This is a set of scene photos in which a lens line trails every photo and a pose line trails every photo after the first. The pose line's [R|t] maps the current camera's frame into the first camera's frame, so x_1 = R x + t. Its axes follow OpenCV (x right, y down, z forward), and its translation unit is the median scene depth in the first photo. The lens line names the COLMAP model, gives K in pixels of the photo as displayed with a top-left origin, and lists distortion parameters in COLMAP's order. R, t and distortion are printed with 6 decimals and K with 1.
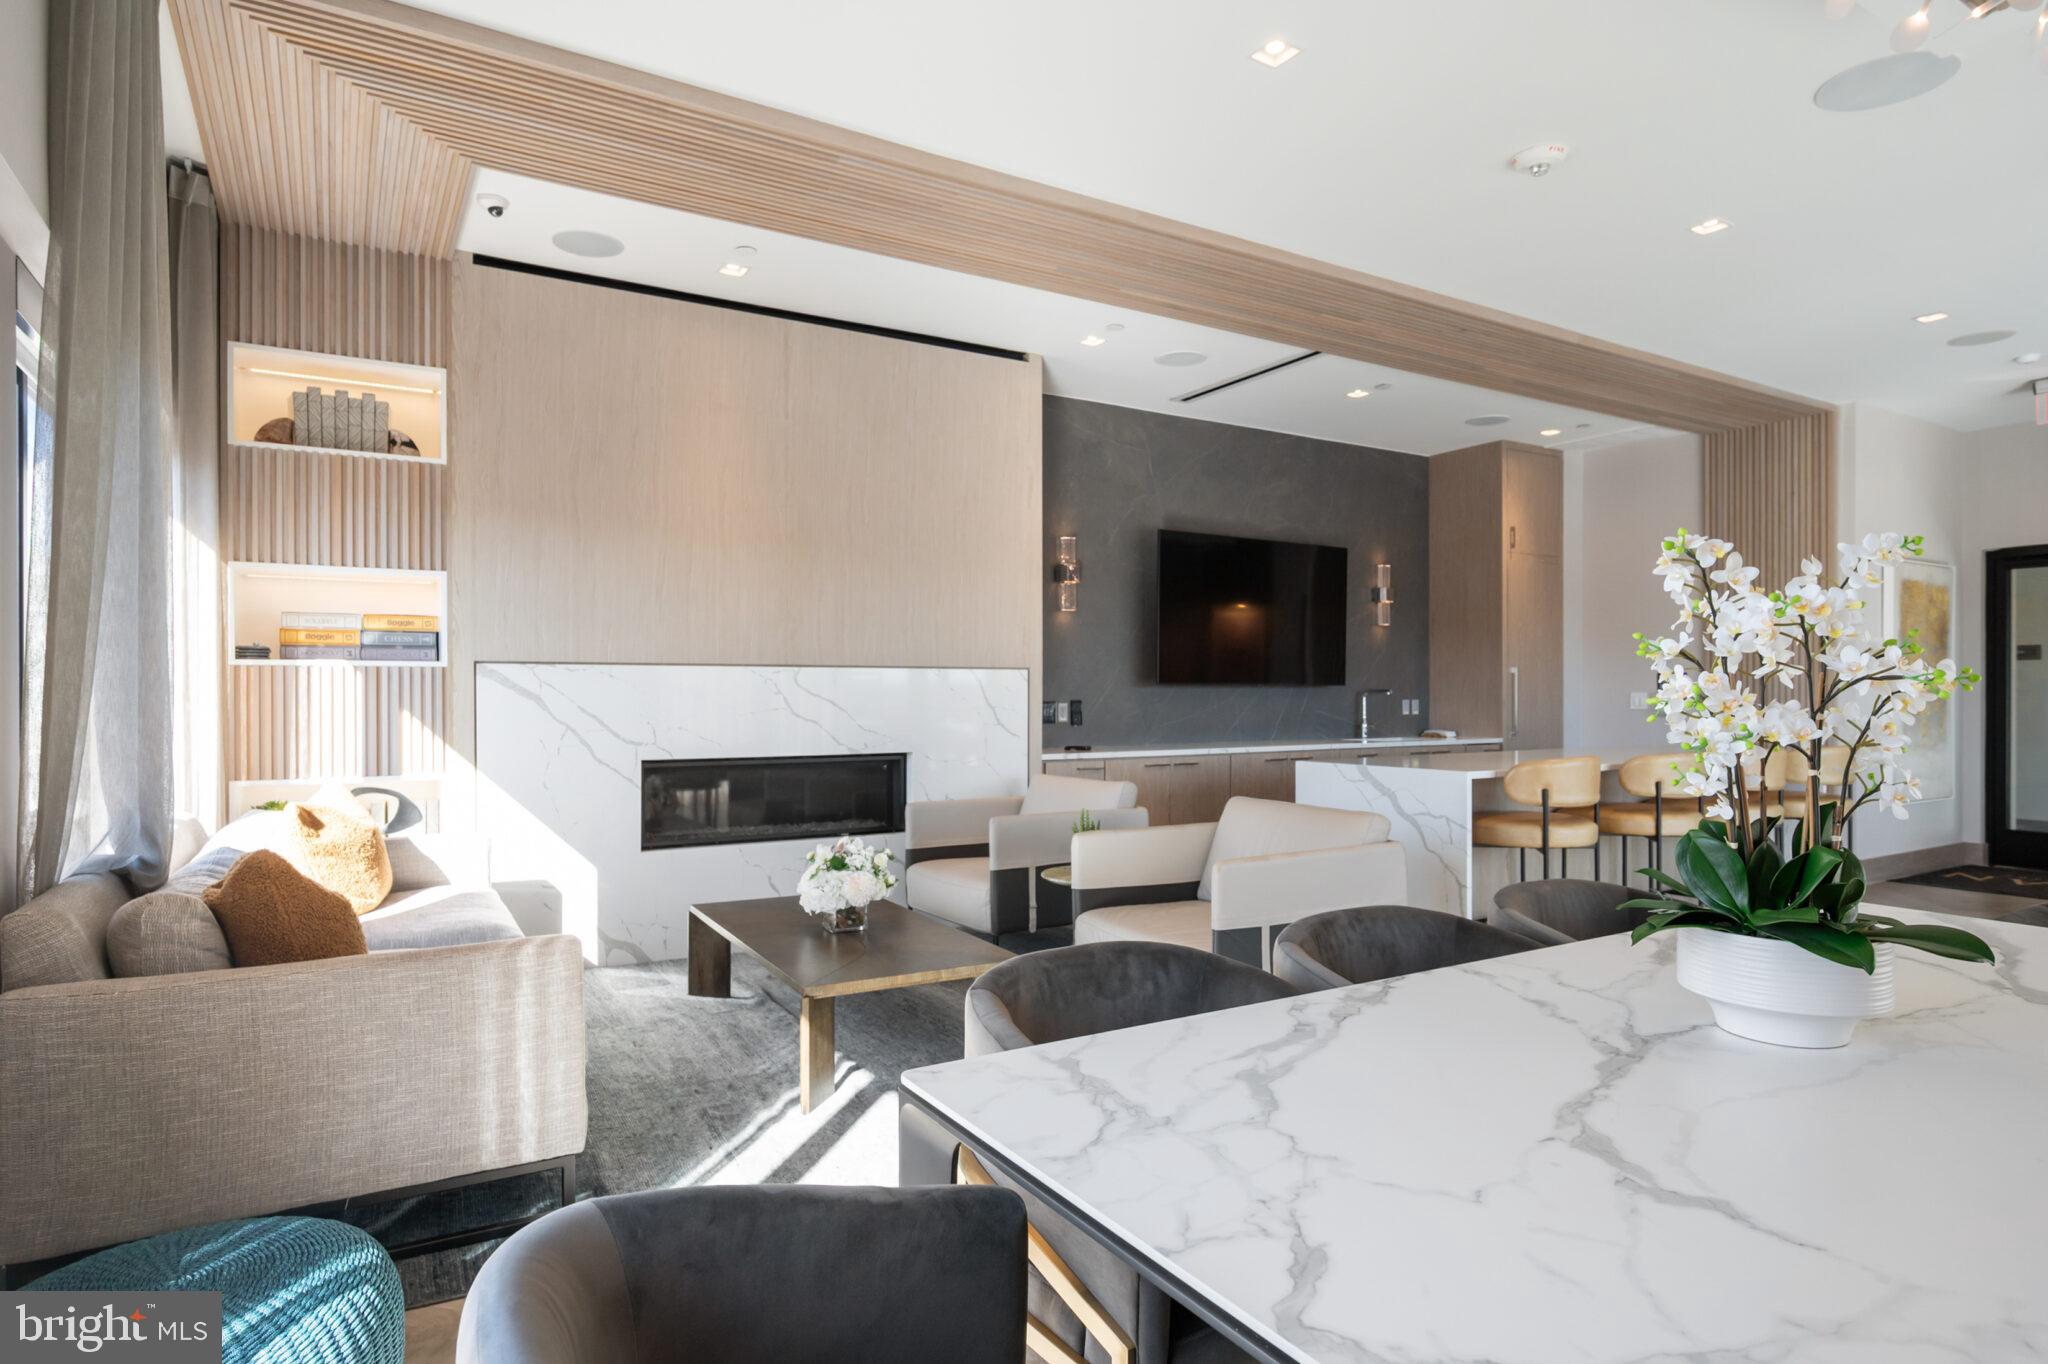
lens RADIAL K [[1117.1, 0, 1018.6], [0, 1117.1, 692.1], [0, 0, 1]] dist [-0.003052, -0.000958]
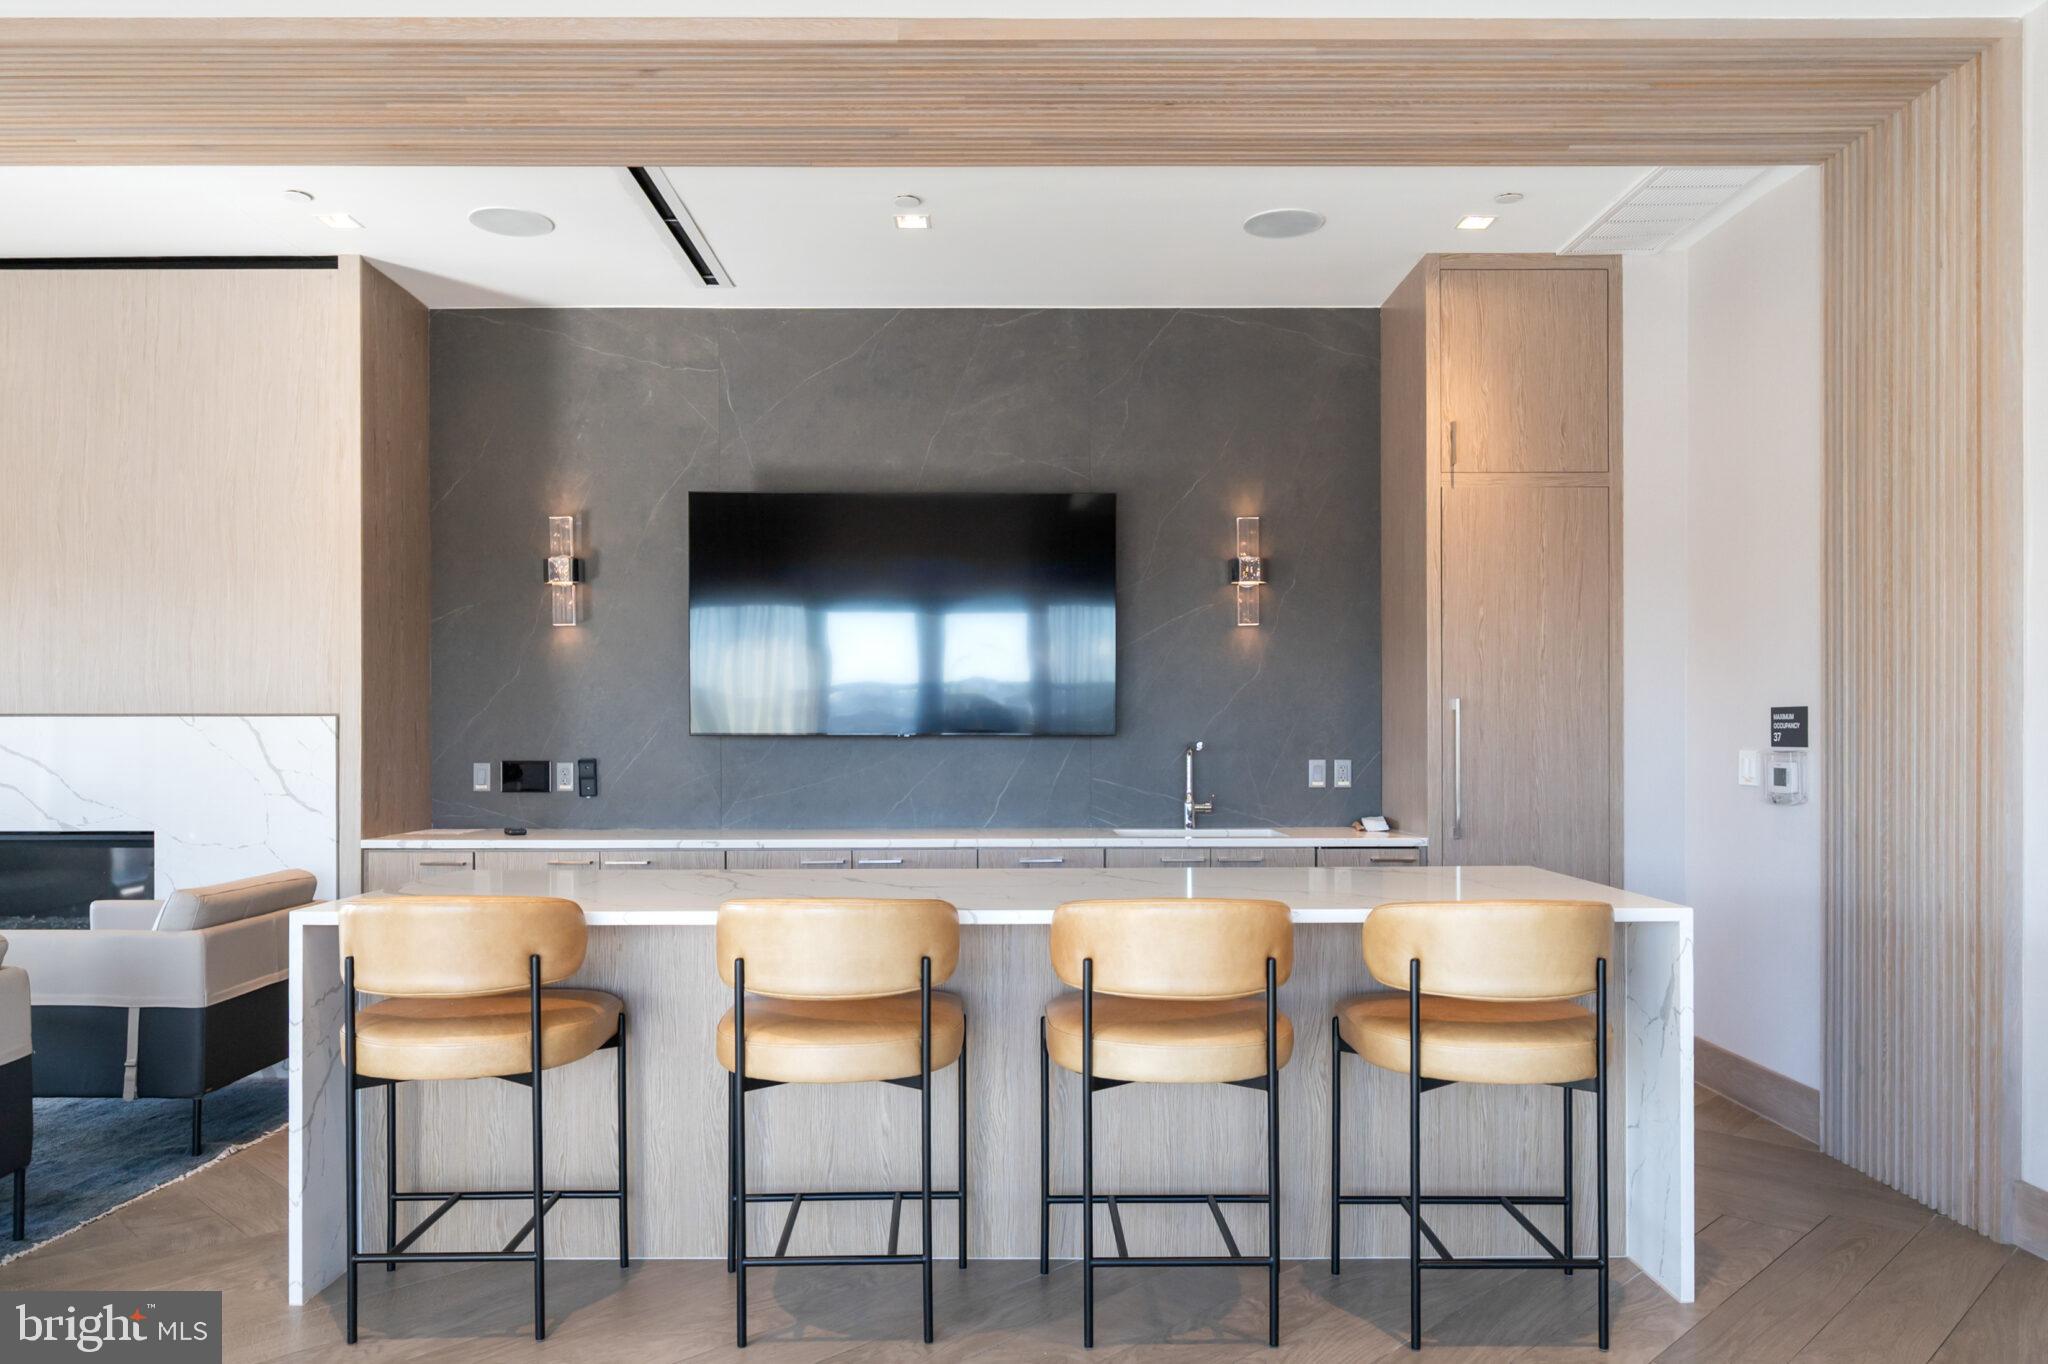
lens RADIAL K [[1398.4, 0, 1022.1], [0, 1398.4, 737.2], [0, 0, 1]] dist [0.000248, -0.000188]
pose [[0.859501, 0.001692, -0.511131, 1.009525], [0.001056, 0.999987, 0.005087, -0.013933], [0.511132, -0.004913, 0.859488, 0.590689]]
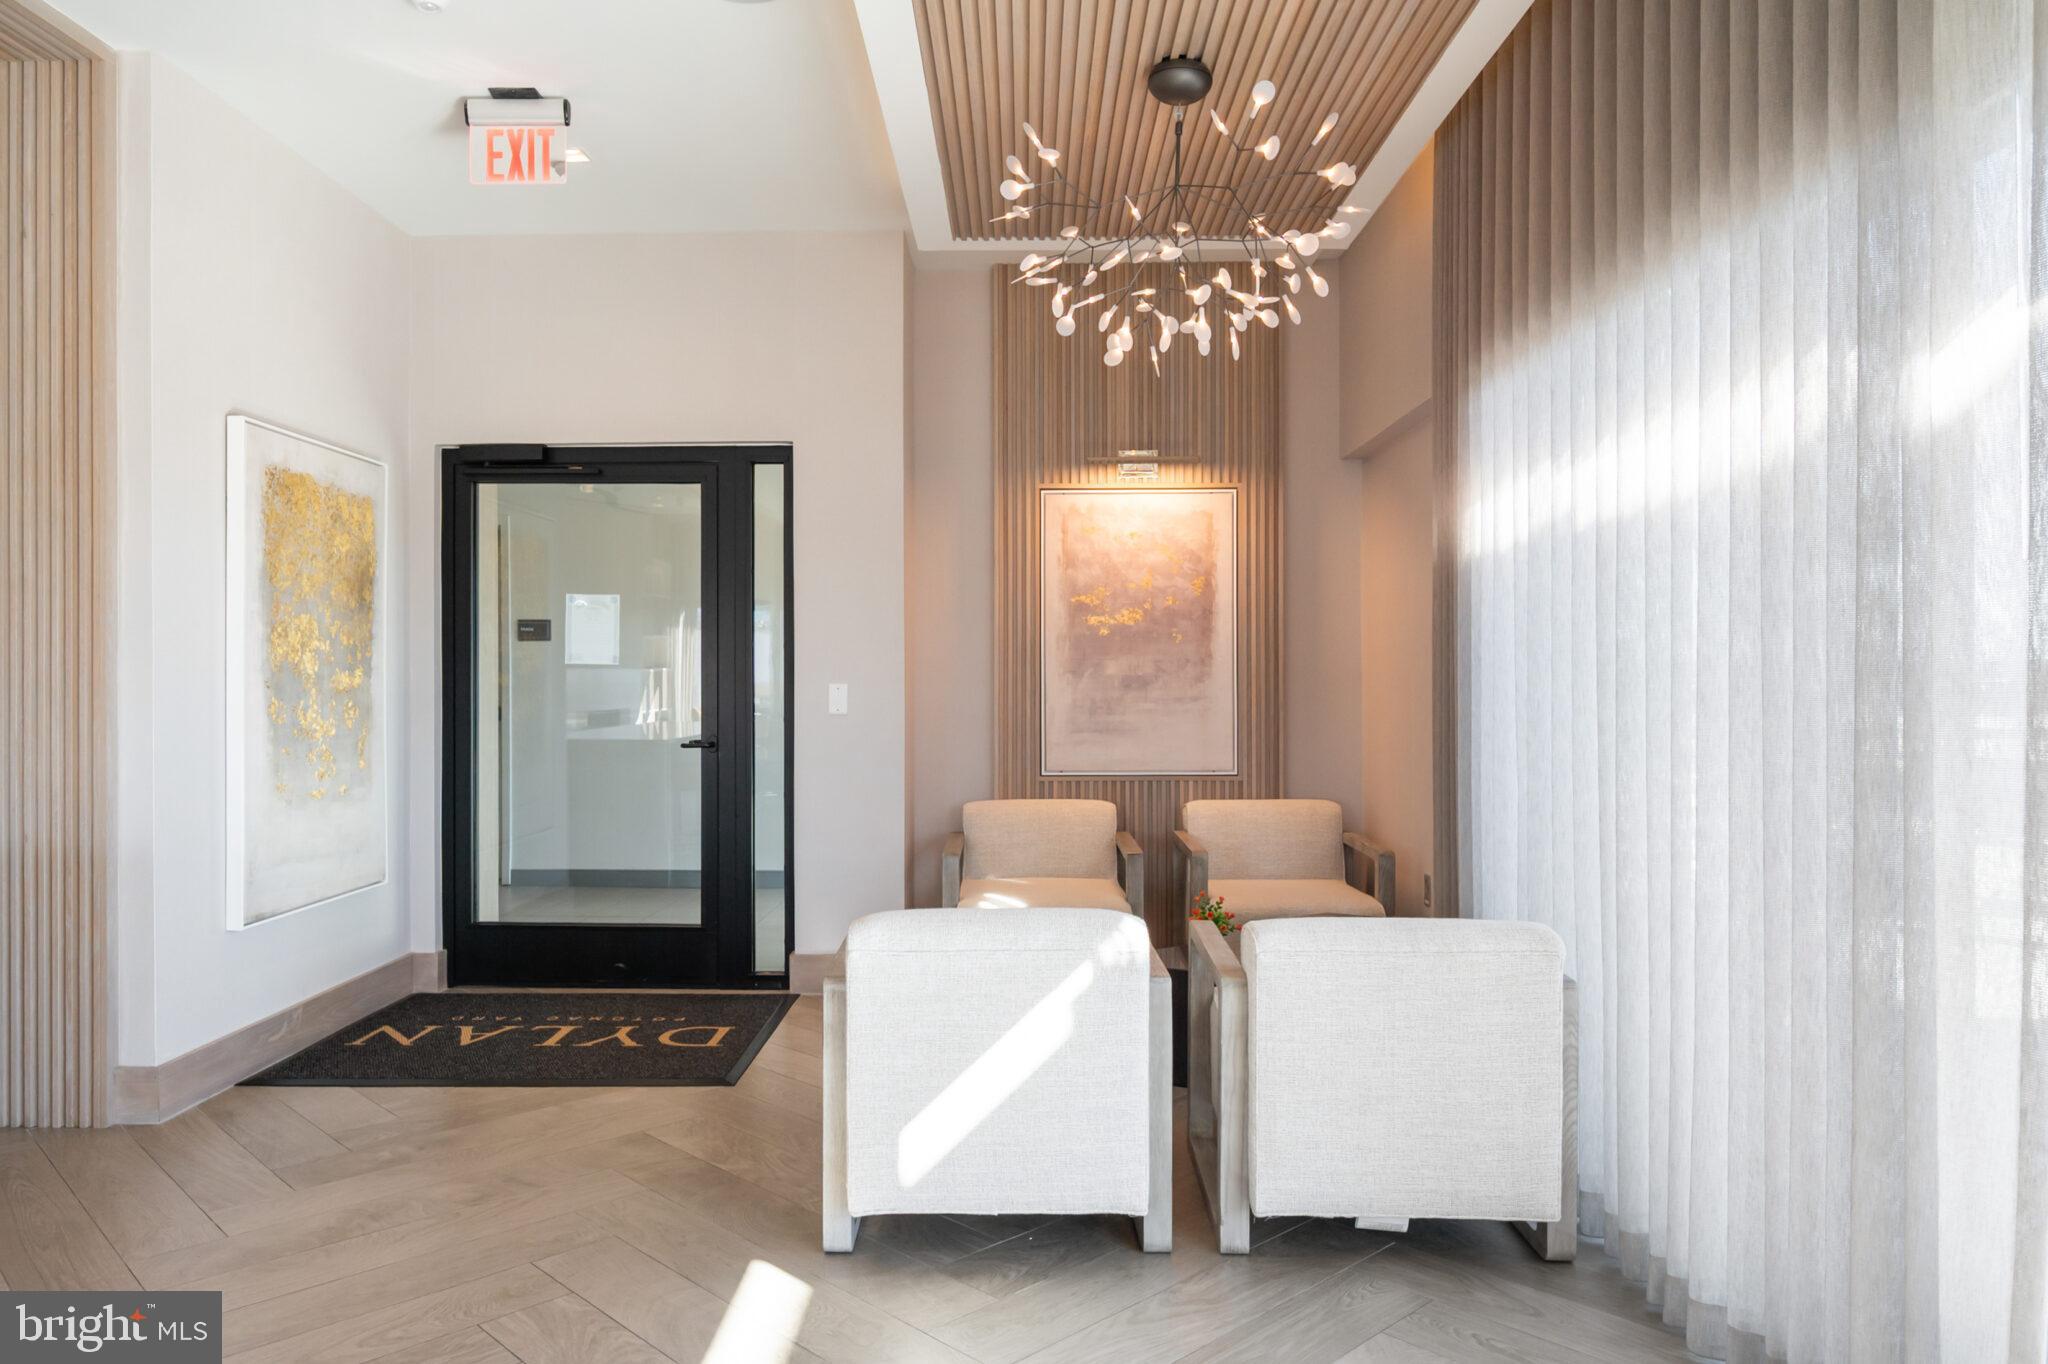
lens RADIAL K [[1368.0, 0, 981.5], [0, 1368.0, 682.7], [0, 0, 1]] dist [-0.000797, 0.001094]
pose [[0.545504, -0.001462, 0.838107, 0.685300], [-0.000606, 0.999998, 0.002138, -0.009716], [-0.838108, -0.001674, 0.545502, 0.606878]]
